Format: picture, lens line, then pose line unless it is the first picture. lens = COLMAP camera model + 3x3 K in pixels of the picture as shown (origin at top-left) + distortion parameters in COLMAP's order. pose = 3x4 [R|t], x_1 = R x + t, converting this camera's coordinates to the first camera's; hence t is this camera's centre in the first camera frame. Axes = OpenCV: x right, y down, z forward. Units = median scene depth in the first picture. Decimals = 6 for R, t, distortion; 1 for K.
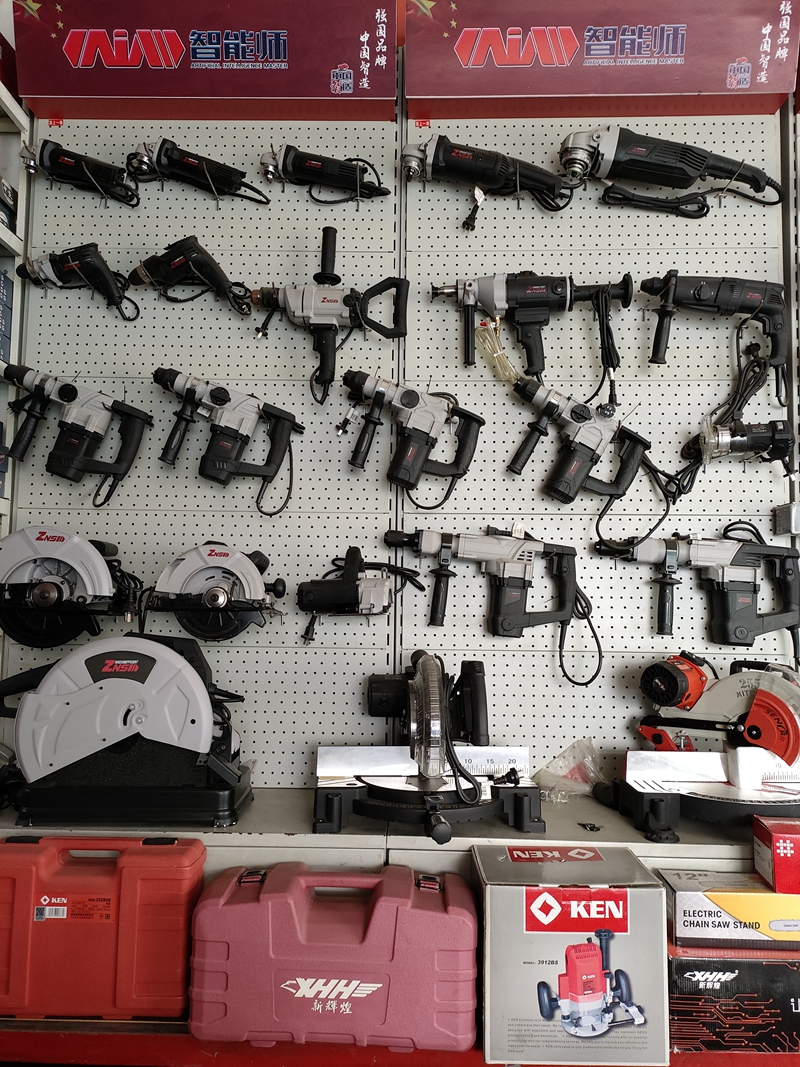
lens RADIAL K [[778.1, 0, 396.7], [0, 778.1, 538.9], [0, 0, 1]] dist [0.064392, -0.062767]
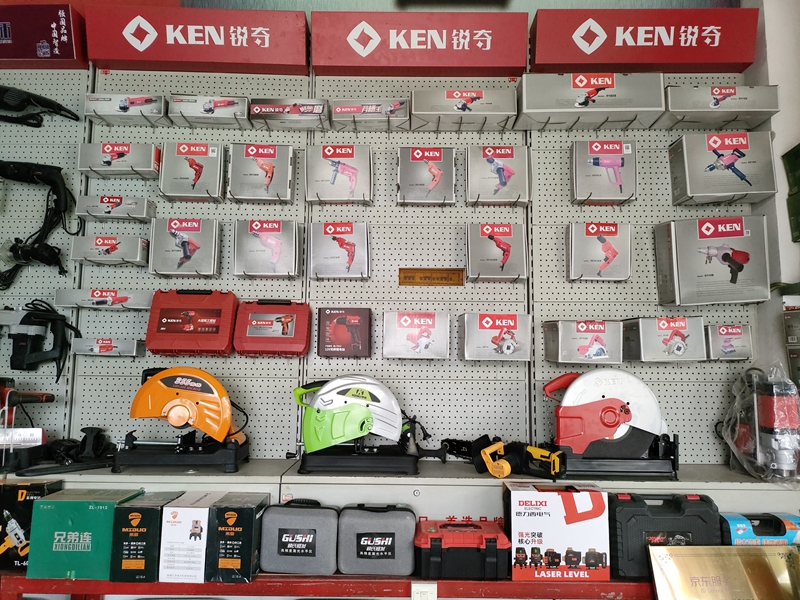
lens RADIAL K [[583.4, 0, 400.0], [0, 583.4, 300.0], [0, 0, 1]] dist [0.064392, -0.062767]
pose [[0.999836, -0.002095, 0.017971, 1.205582], [0.002707, 0.999414, -0.034130, 0.025750], [-0.017889, 0.034173, 0.999256, -0.331440]]
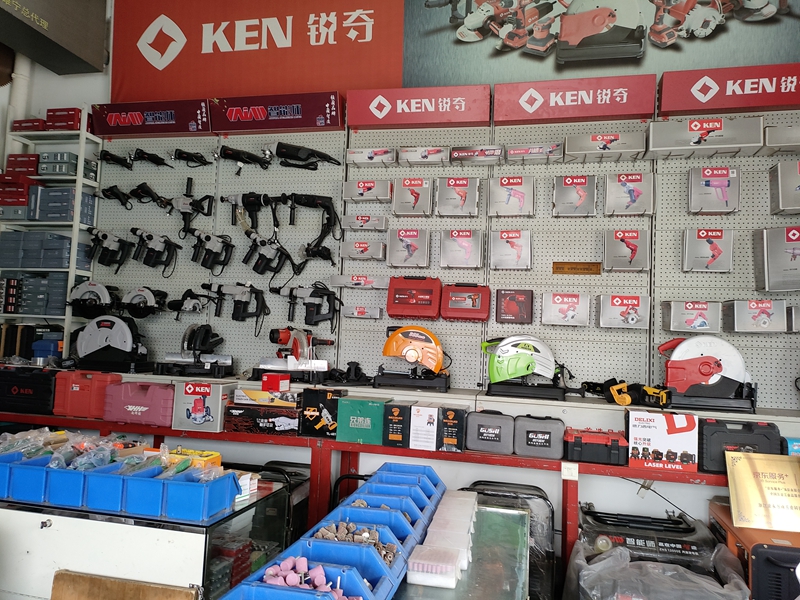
lens RADIAL K [[583.4, 0, 400.0], [0, 583.4, 300.0], [0, 0, 1]] dist [0.064392, -0.062767]
pose [[0.978757, 0.015167, -0.204463, 1.132686], [-0.012459, 0.999817, 0.014525, 0.009757], [0.204646, -0.011669, 0.978767, -0.964640]]
